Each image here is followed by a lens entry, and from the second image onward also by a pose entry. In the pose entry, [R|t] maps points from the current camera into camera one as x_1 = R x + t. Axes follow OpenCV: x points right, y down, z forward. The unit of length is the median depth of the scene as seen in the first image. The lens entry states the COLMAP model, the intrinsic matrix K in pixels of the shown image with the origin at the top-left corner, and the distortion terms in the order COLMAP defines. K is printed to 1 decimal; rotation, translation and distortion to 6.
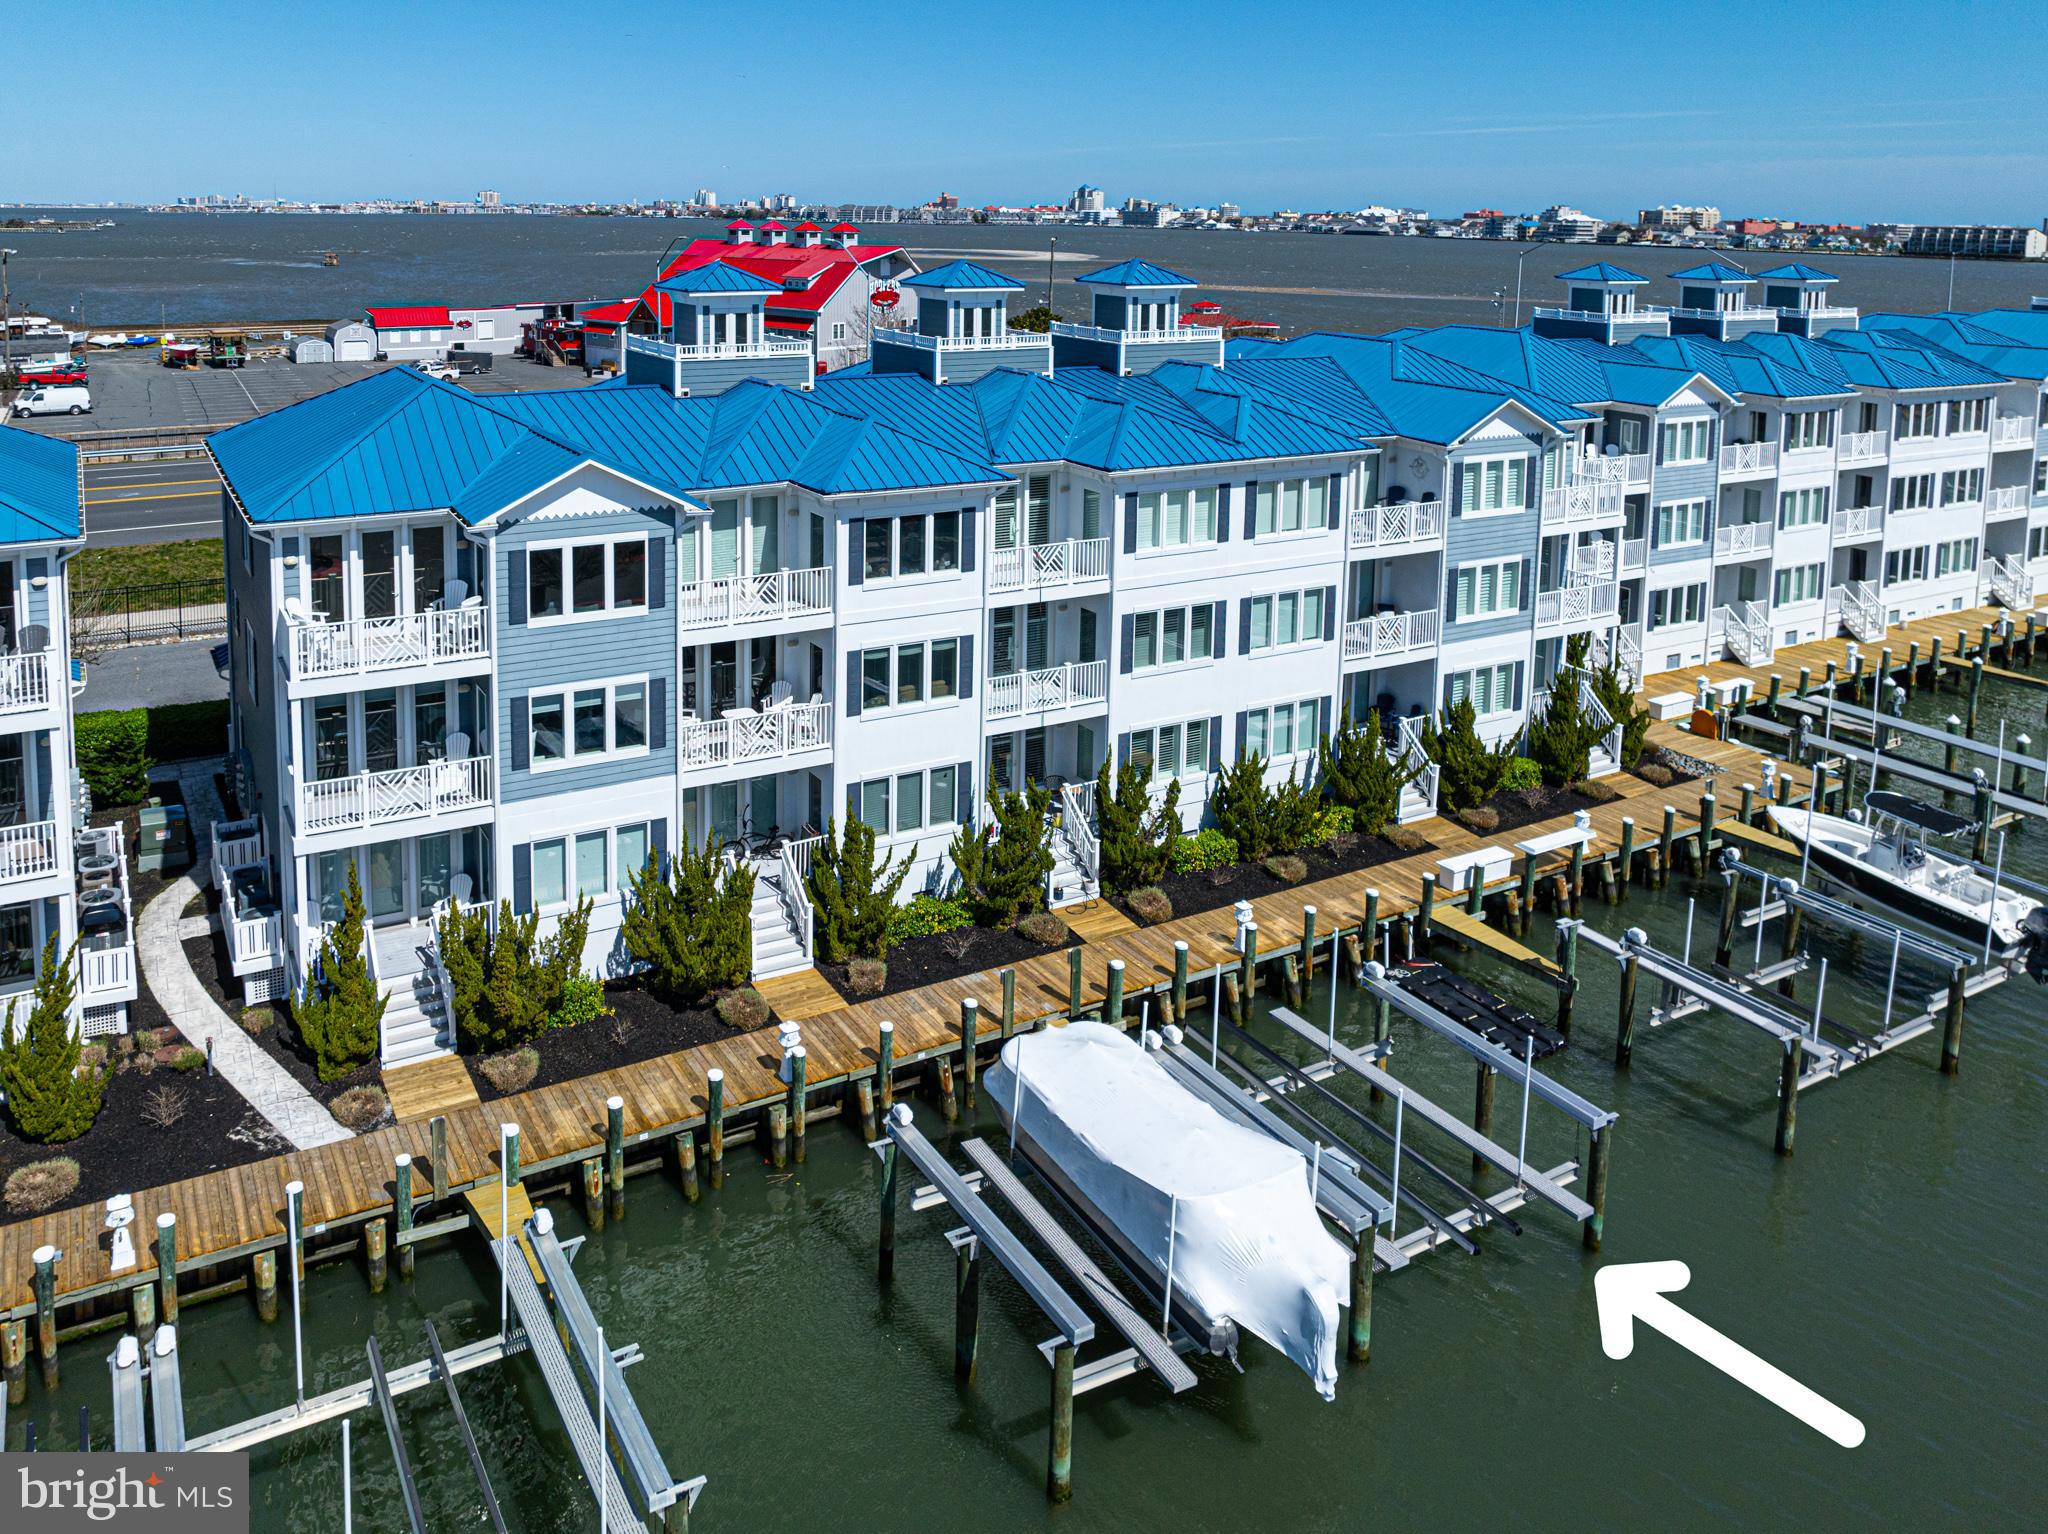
lens RADIAL K [[1463.0, 0, 942.6], [0, 1463.0, 759.7], [0, 0, 1]] dist [-0.034206, -0.004412]
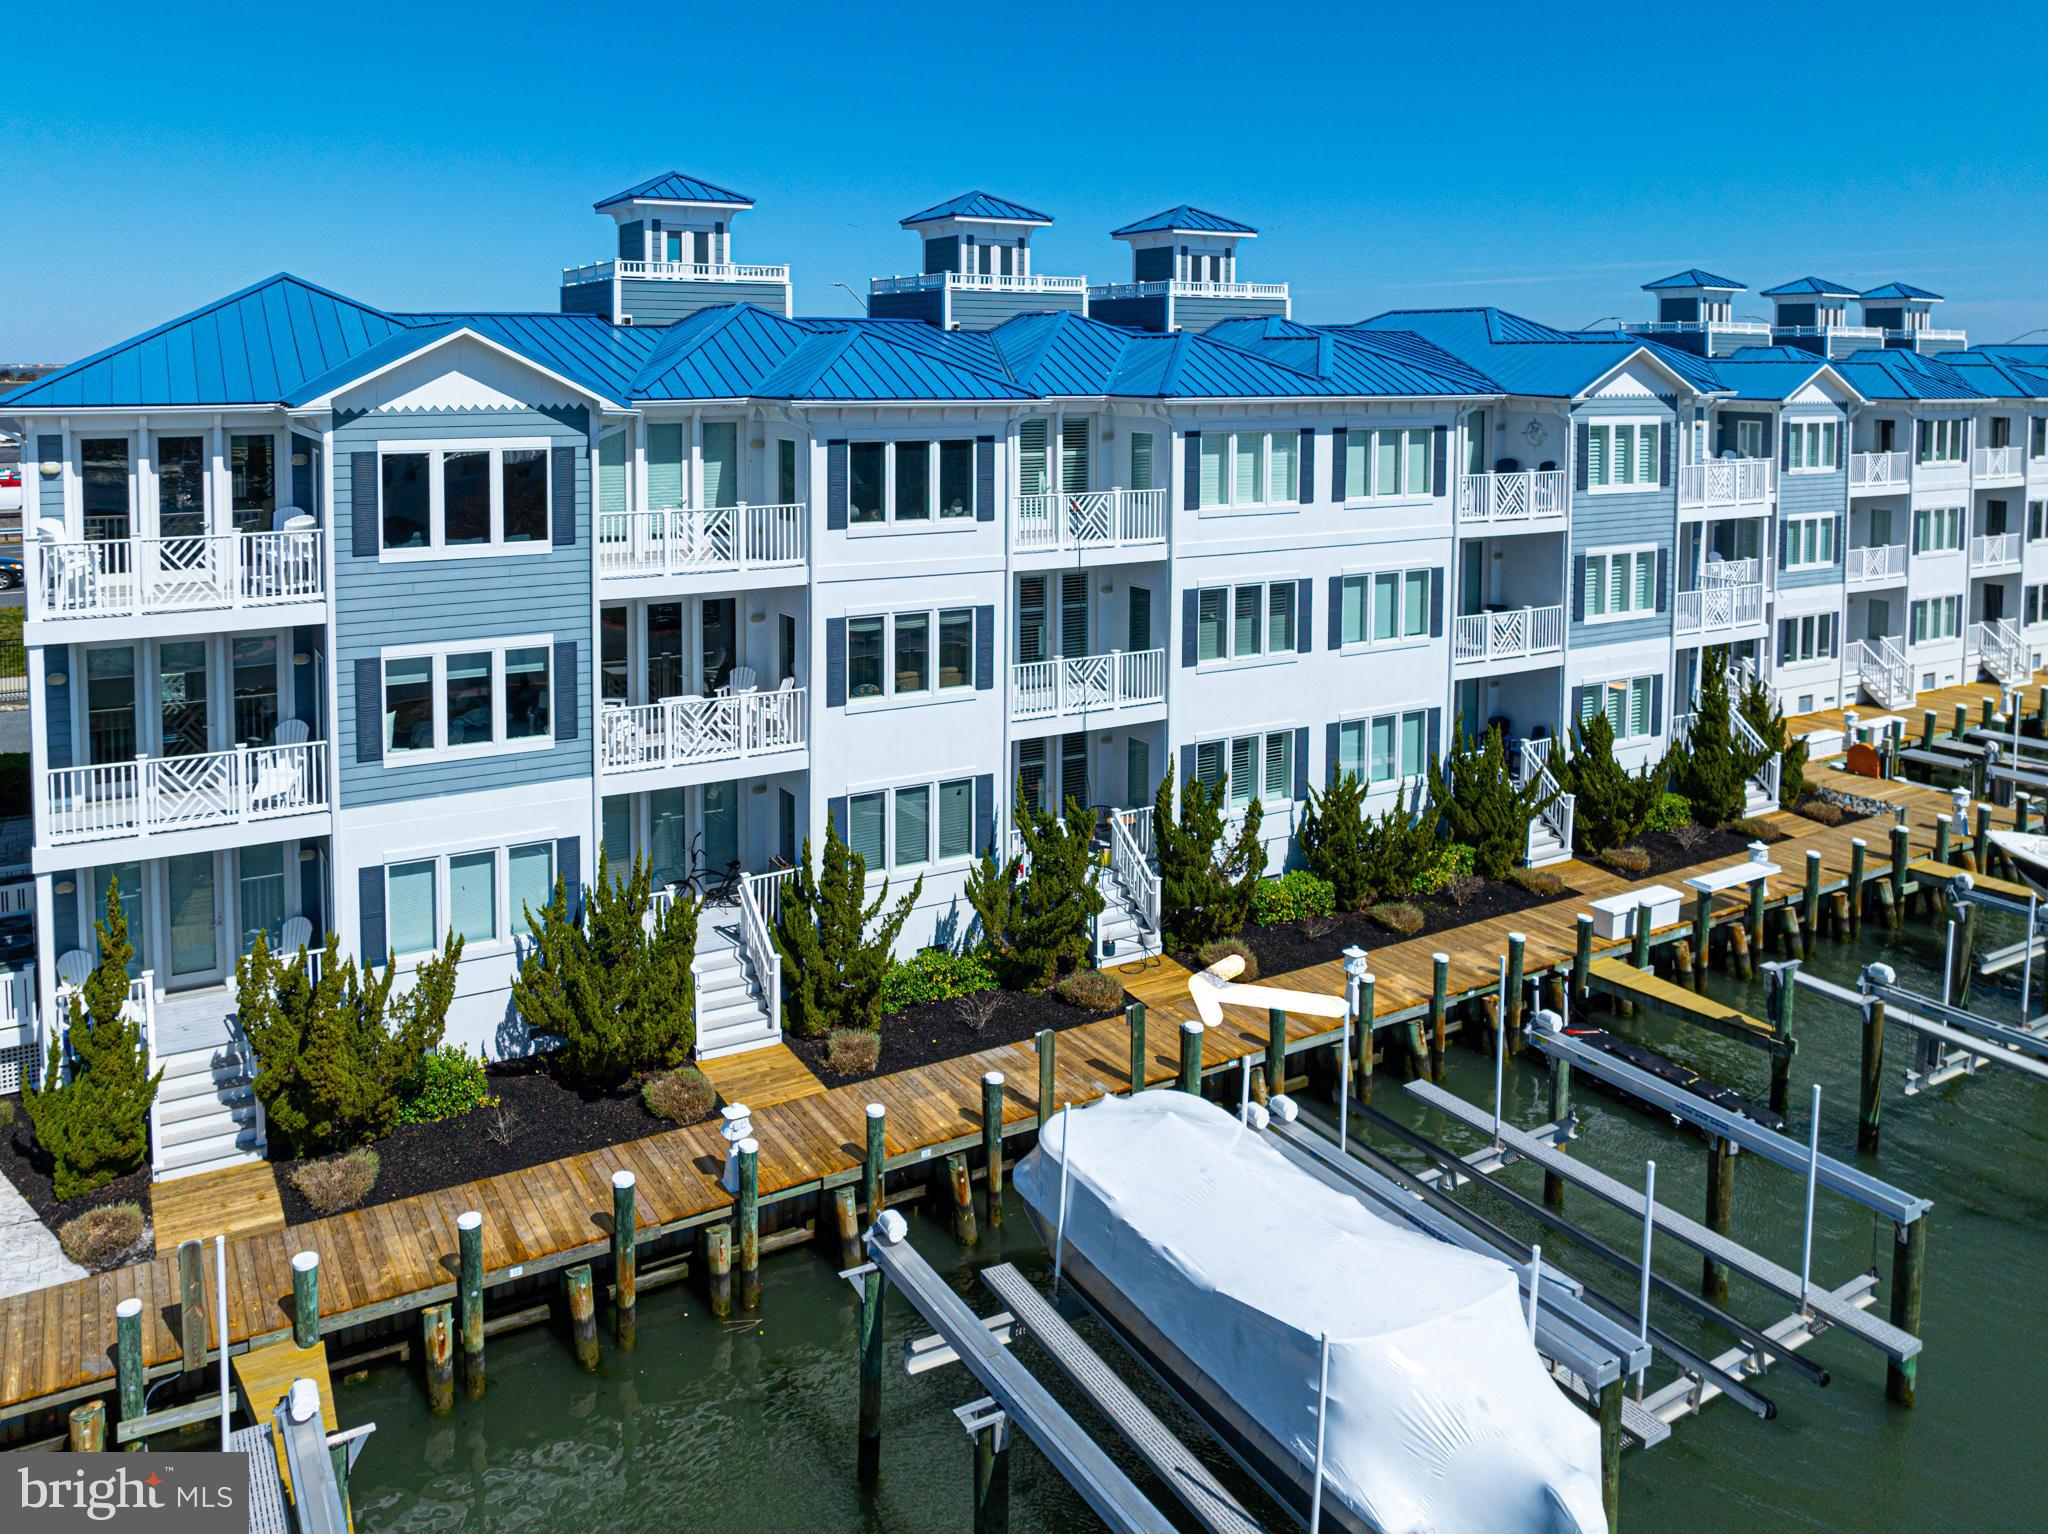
lens RADIAL K [[1514.0, 0, 1024.0], [0, 1514.0, 767.0], [0, 0, 1]] dist [-0.043504, -0.002906]
pose [[0.999267, -0.009921, 0.036983, 0.007052], [0.013151, 0.996021, -0.088144, 0.072179], [-0.035961, 0.088565, 0.995421, 0.223508]]
